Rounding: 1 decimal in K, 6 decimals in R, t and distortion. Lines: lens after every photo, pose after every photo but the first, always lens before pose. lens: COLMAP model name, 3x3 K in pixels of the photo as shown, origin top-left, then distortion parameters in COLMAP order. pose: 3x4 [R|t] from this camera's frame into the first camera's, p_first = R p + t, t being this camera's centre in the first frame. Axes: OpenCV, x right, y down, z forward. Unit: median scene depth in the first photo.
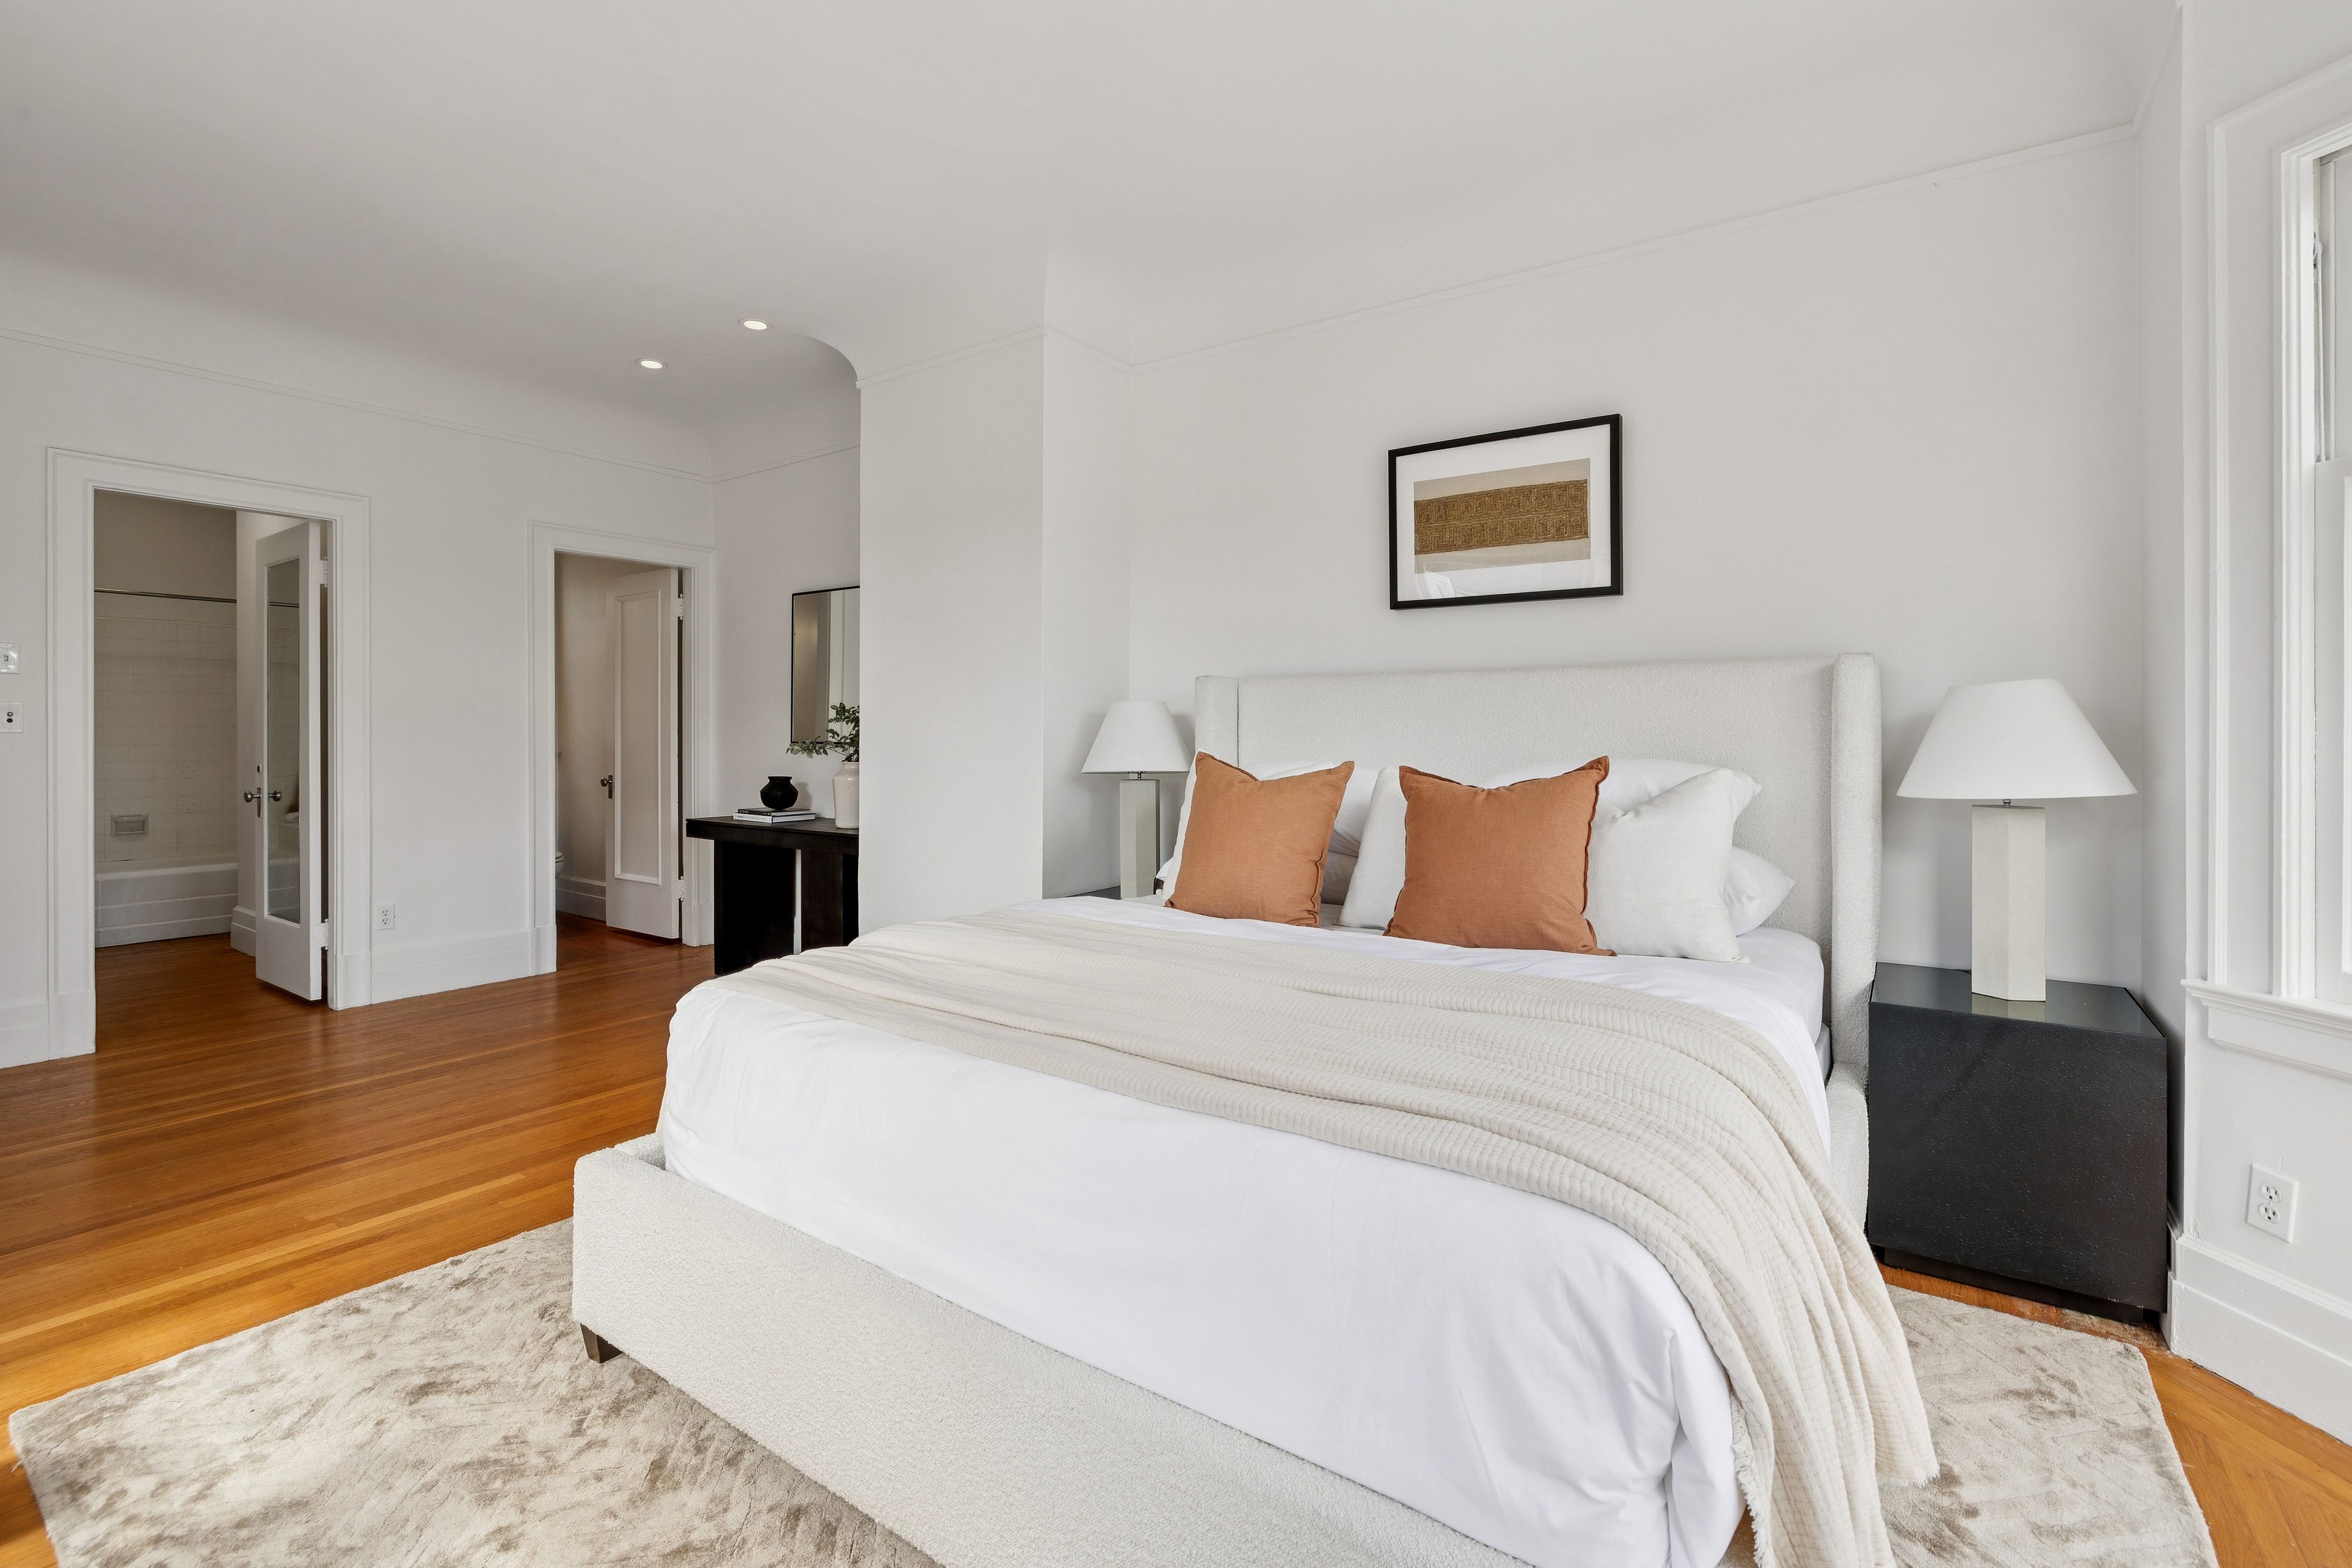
lens RADIAL K [[1065.6, 0, 1178.0], [0, 1065.6, 732.9], [0, 0, 1]] dist [-0.001883, -0.000058]
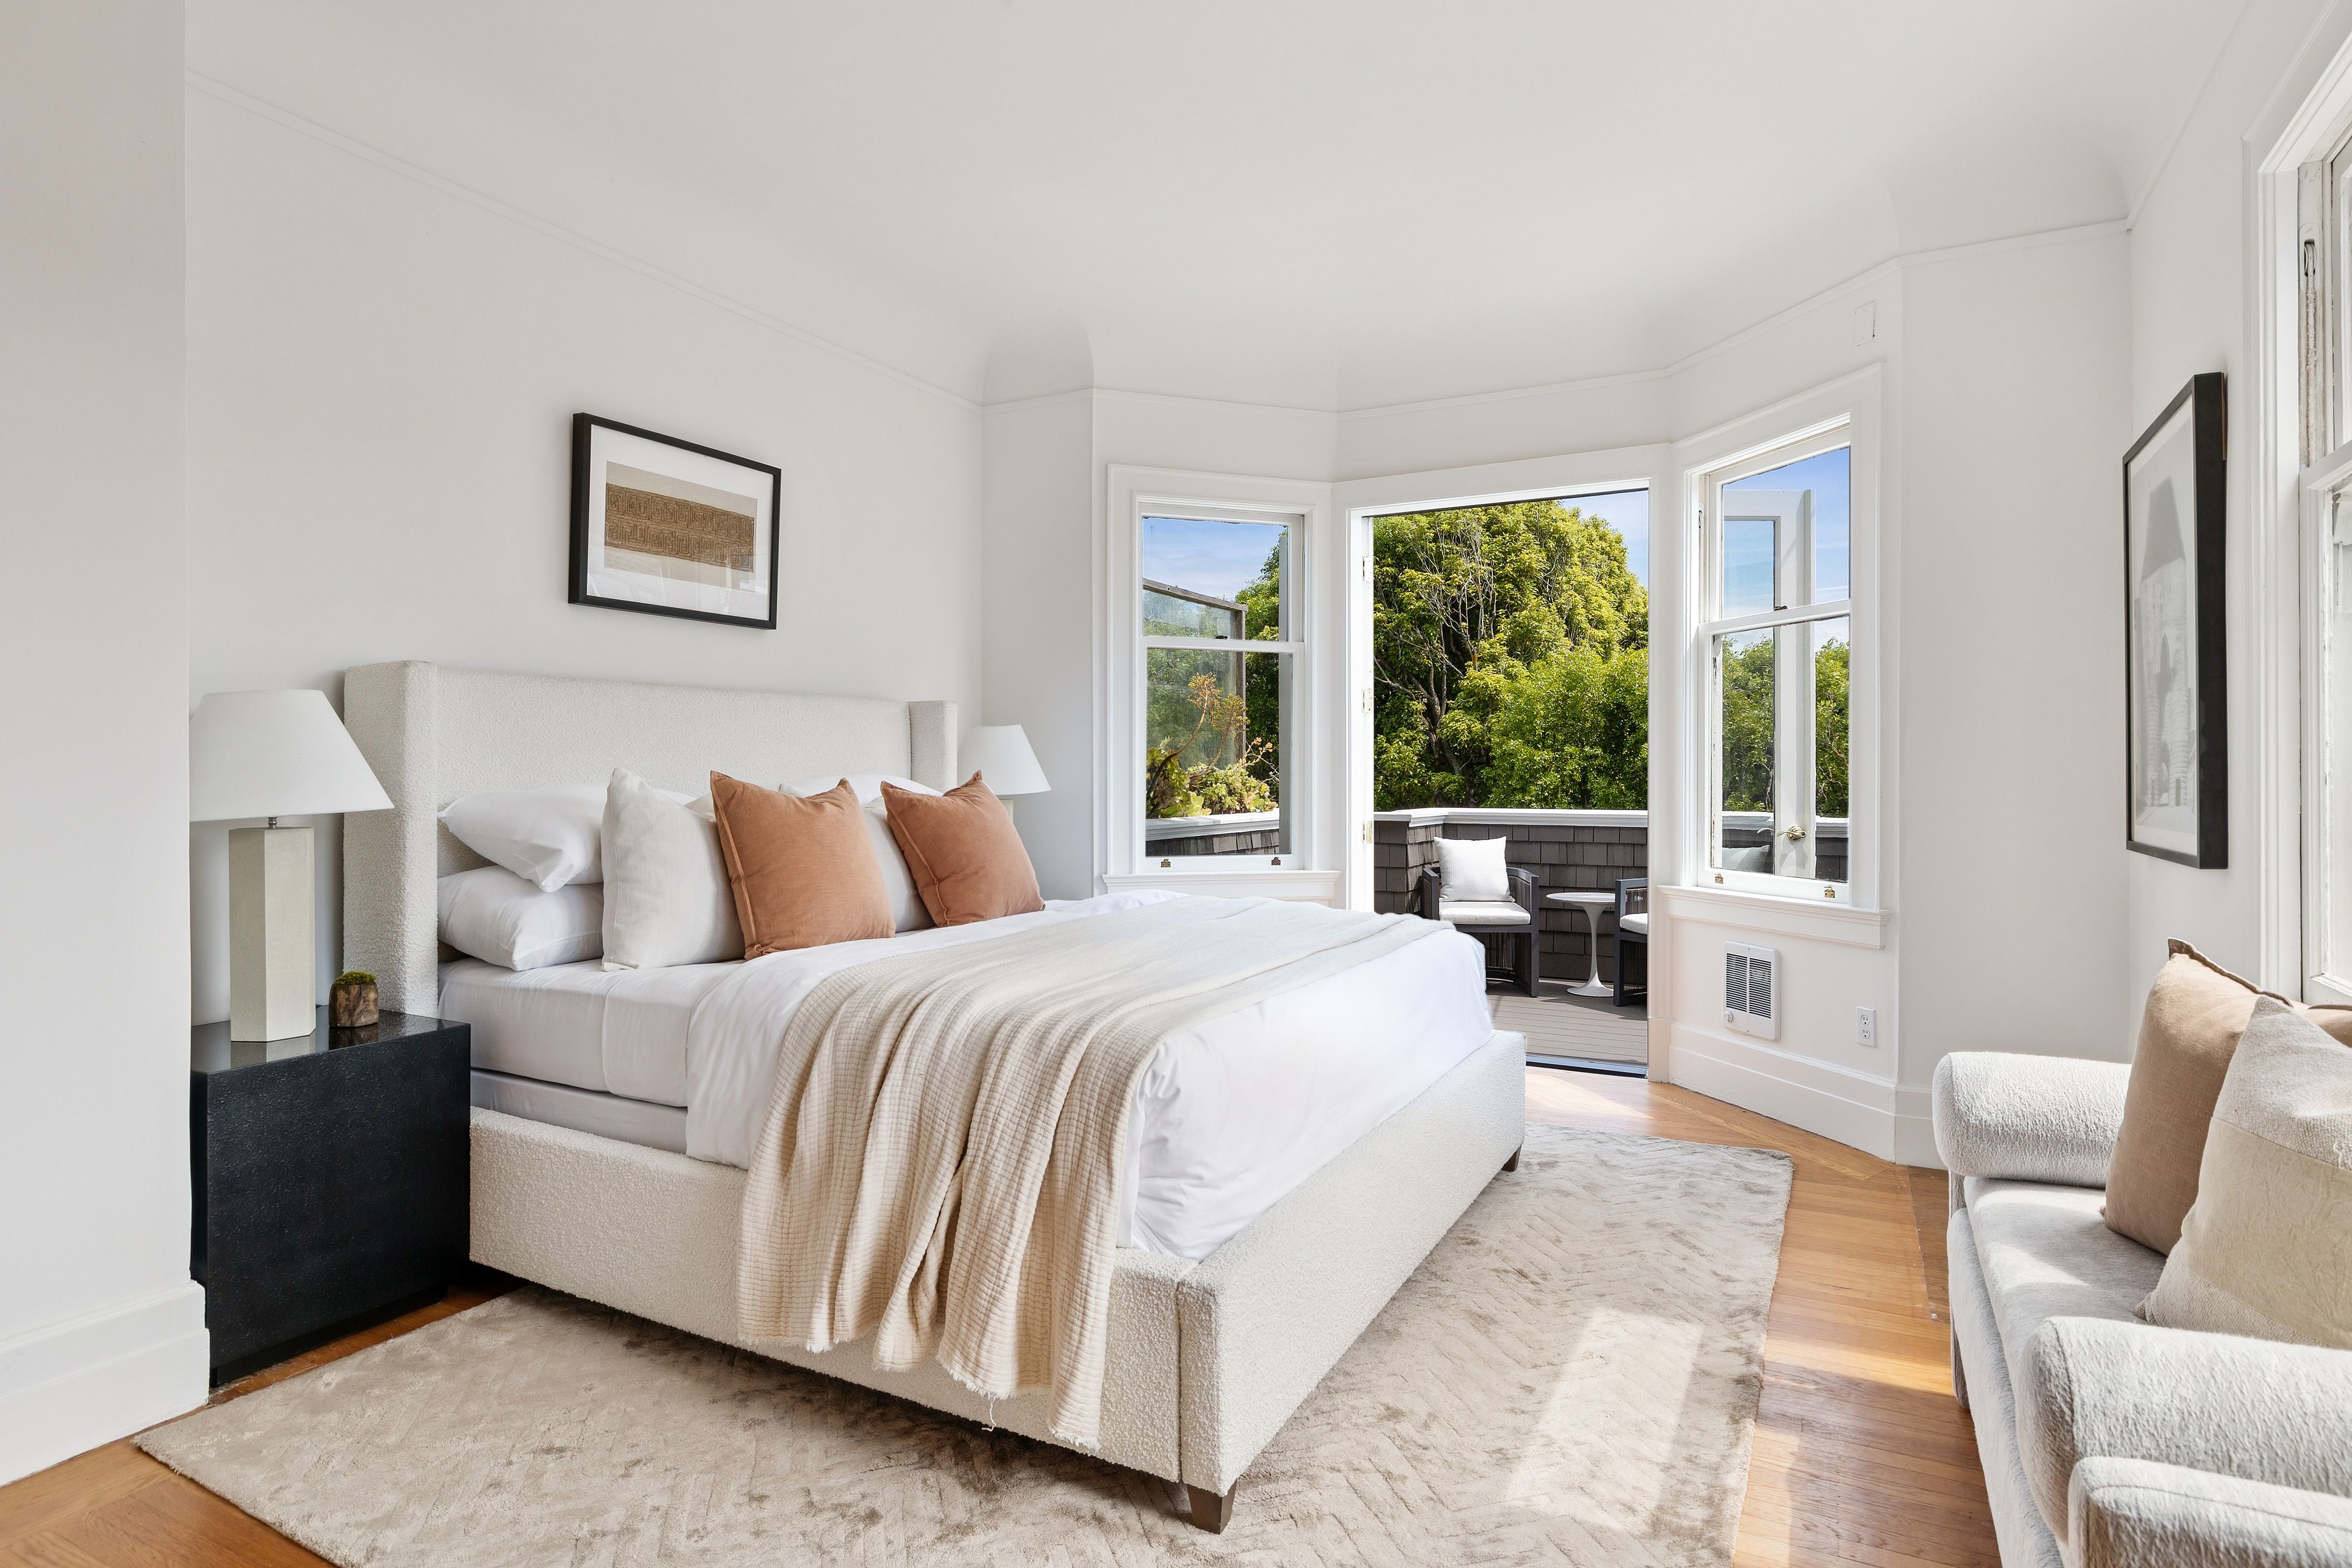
lens RADIAL K [[1249.0, 0, 1196.1], [0, 1249.0, 775.2], [0, 0, 1]] dist [0.000590, 0.000131]
pose [[-0.144548, -0.006504, 0.989476, -0.854659], [0.002310, 0.999973, 0.006910, 0.014145], [-0.989495, 0.003284, -0.144529, 0.675303]]
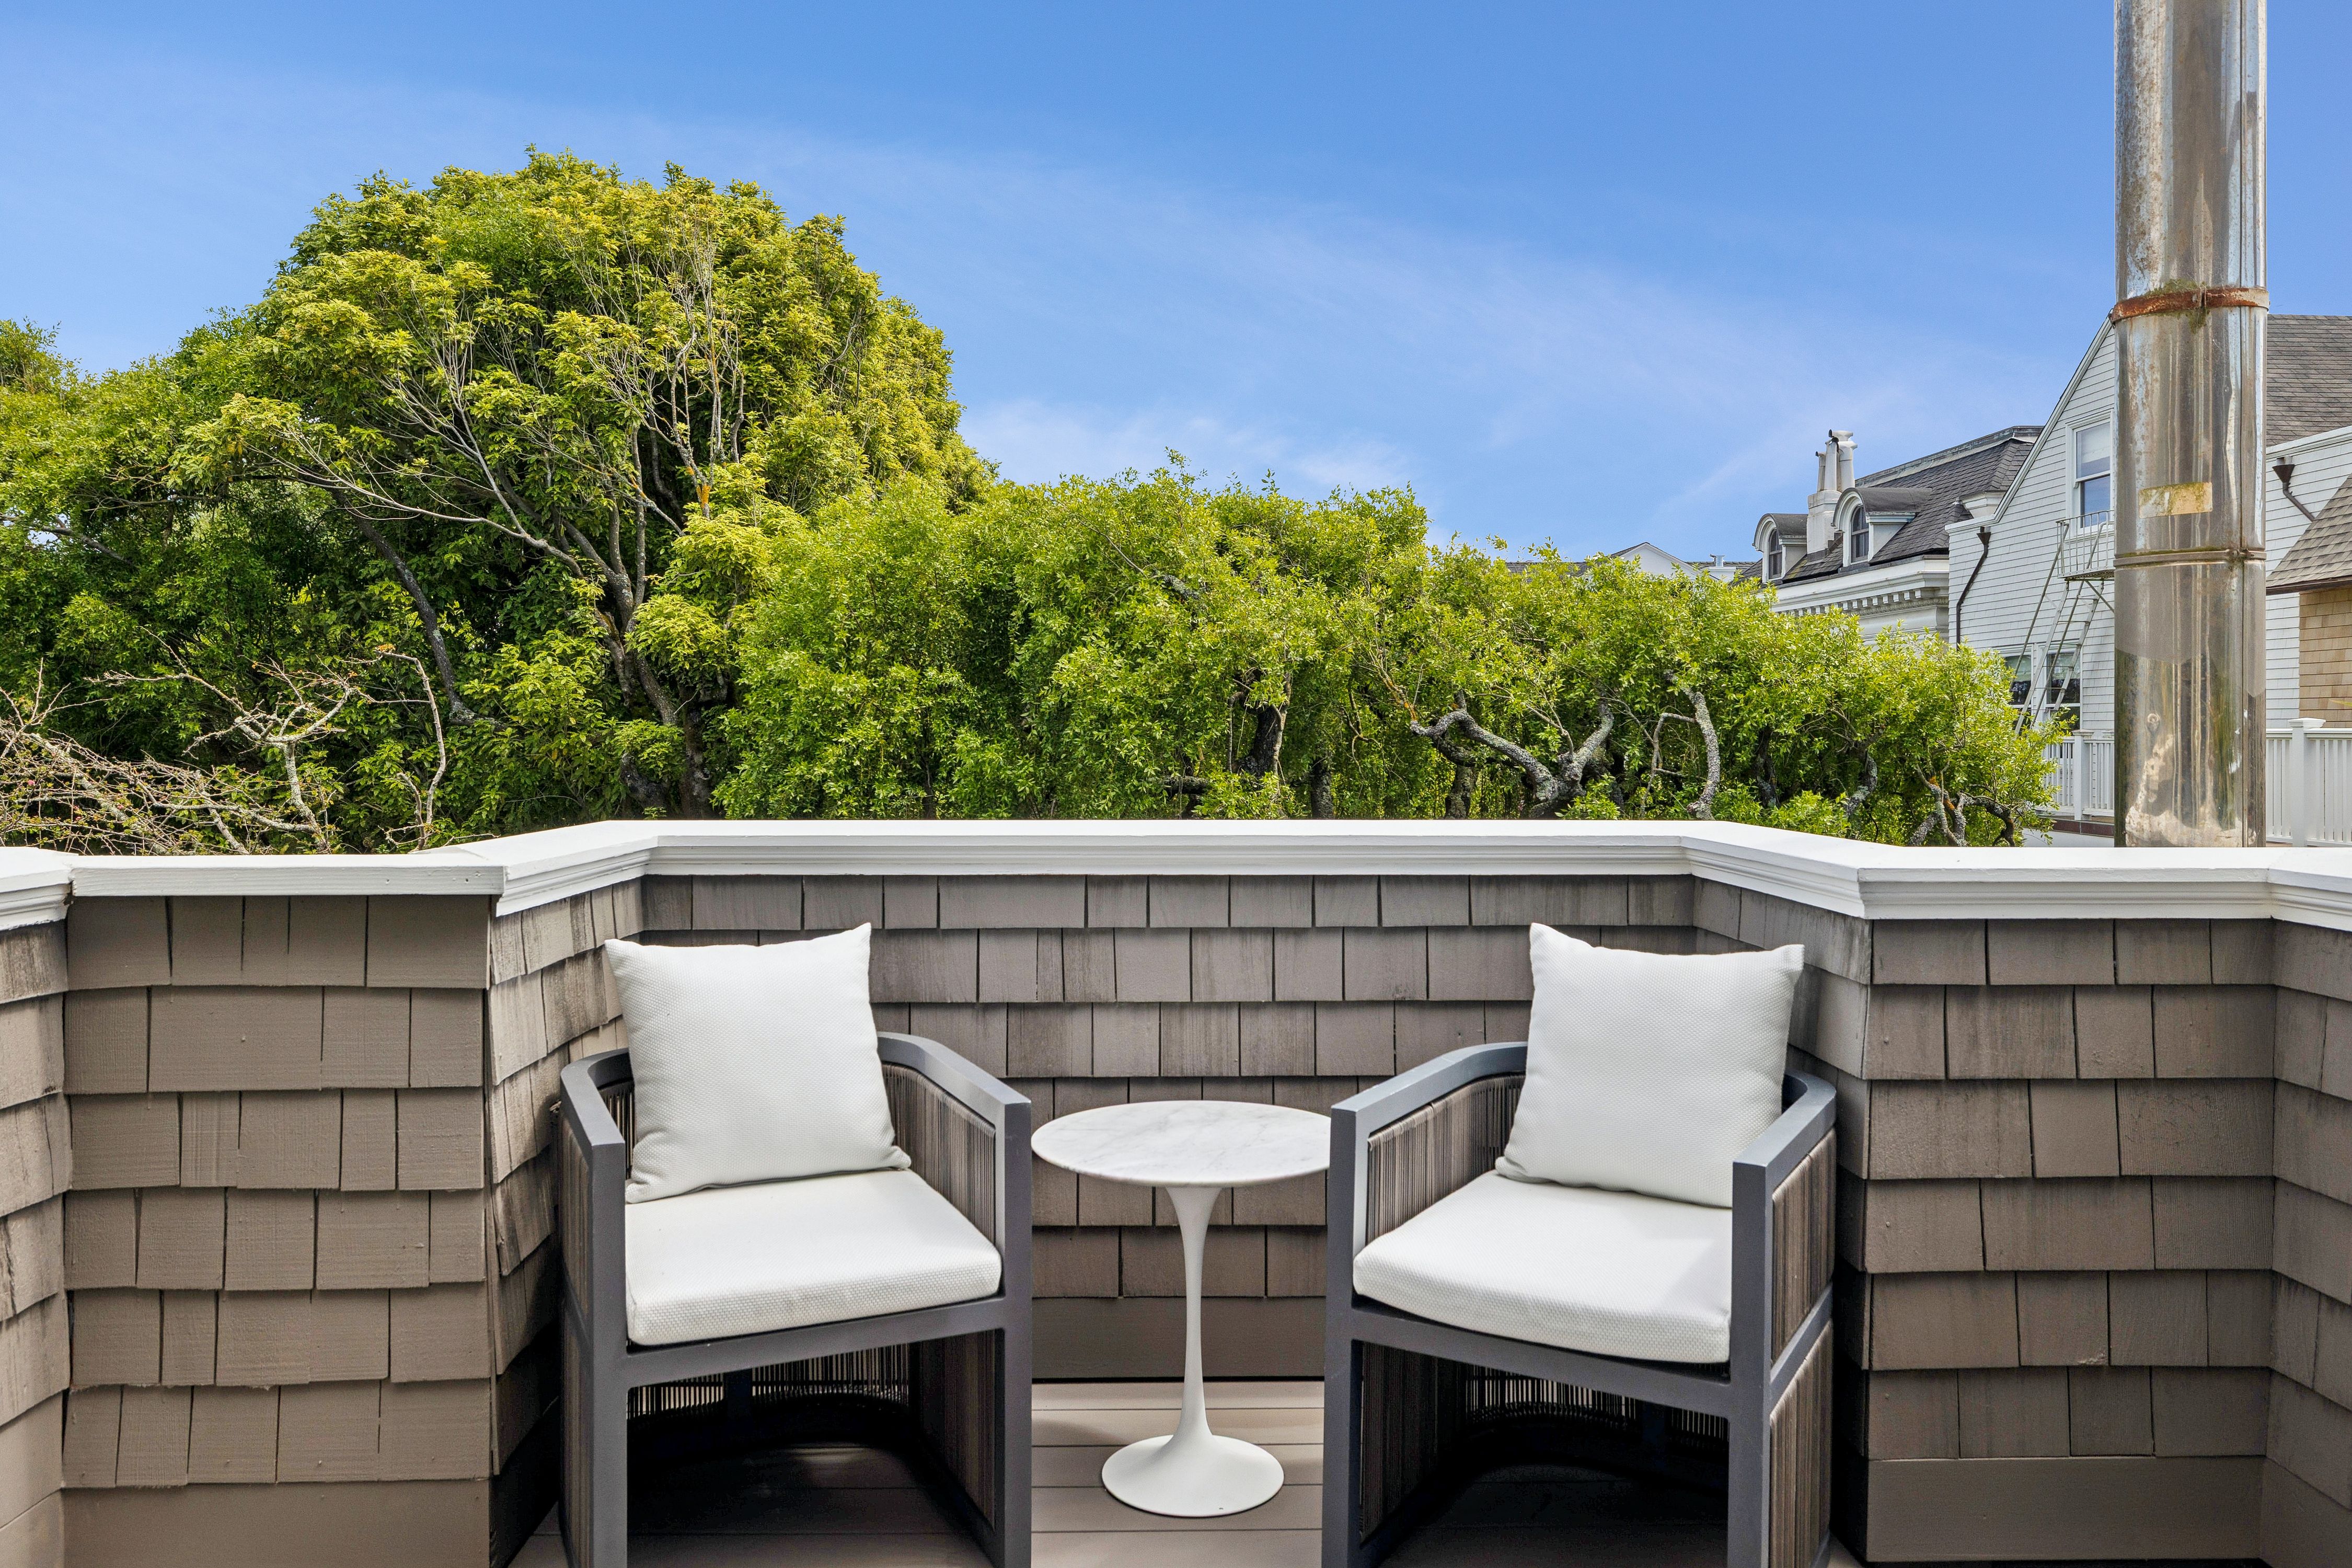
lens RADIAL K [[1647.5, 0, 1158.4], [0, 1647.5, 735.7], [0, 0, 1]] dist [0.006441, -0.002543]
pose [[-0.601725, -0.007021, 0.798673, 0.382398], [0.000154, 0.999960, 0.008907, 0.035694], [-0.798704, 0.005482, -0.601700, 0.238141]]
